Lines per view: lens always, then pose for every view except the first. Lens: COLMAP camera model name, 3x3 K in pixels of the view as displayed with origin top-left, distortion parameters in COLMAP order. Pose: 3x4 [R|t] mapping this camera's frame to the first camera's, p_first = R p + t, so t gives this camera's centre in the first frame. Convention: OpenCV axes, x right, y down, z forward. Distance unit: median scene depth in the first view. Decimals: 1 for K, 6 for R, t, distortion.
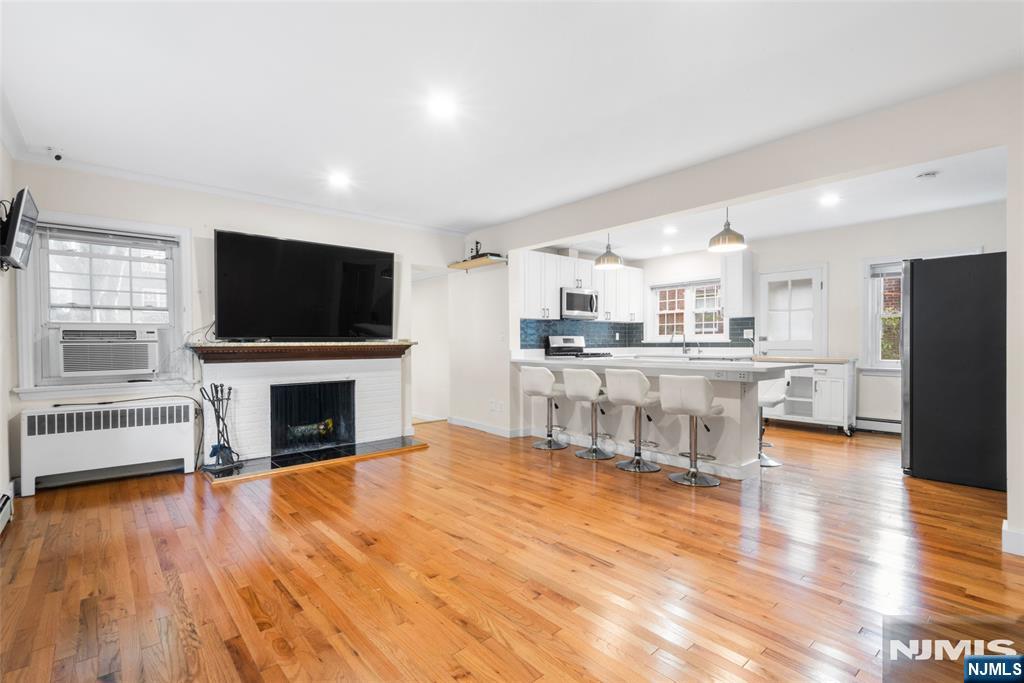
lens RADIAL K [[485.8, 0, 512.0], [0, 485.8, 341.5], [0, 0, 1]] dist [0.001666, 0.000154]
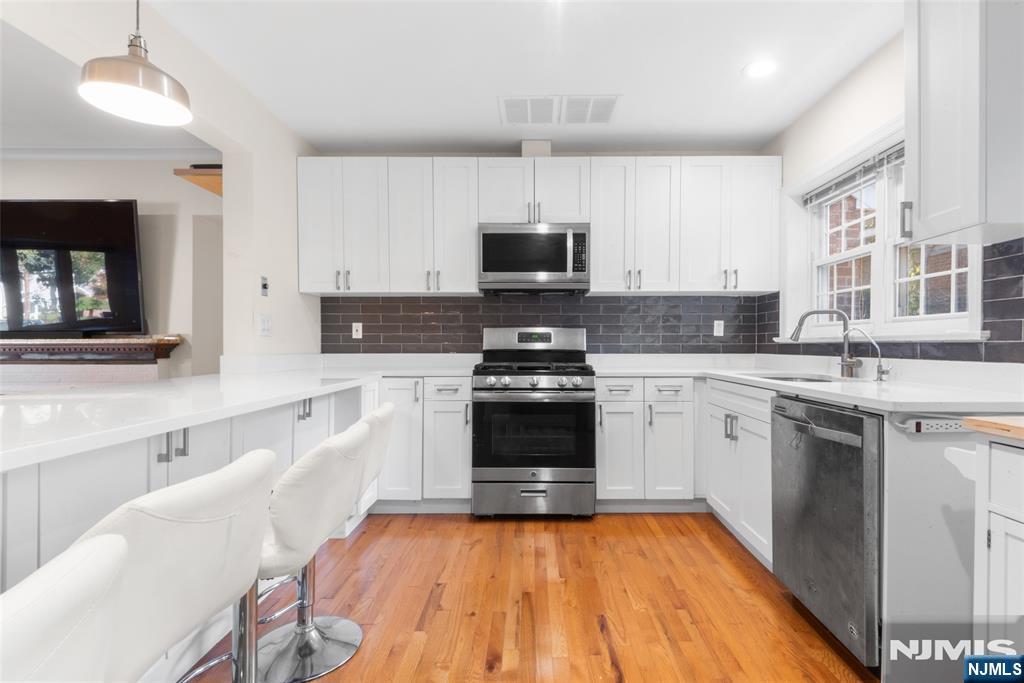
lens RADIAL K [[485.8, 0, 512.0], [0, 485.8, 341.5], [0, 0, 1]] dist [0.001666, 0.000154]
pose [[0.745662, 0.003904, -0.666313, 0.406293], [-0.002405, 0.999992, 0.003167, 0.000957], [0.666320, -0.000759, 0.745666, 0.614739]]
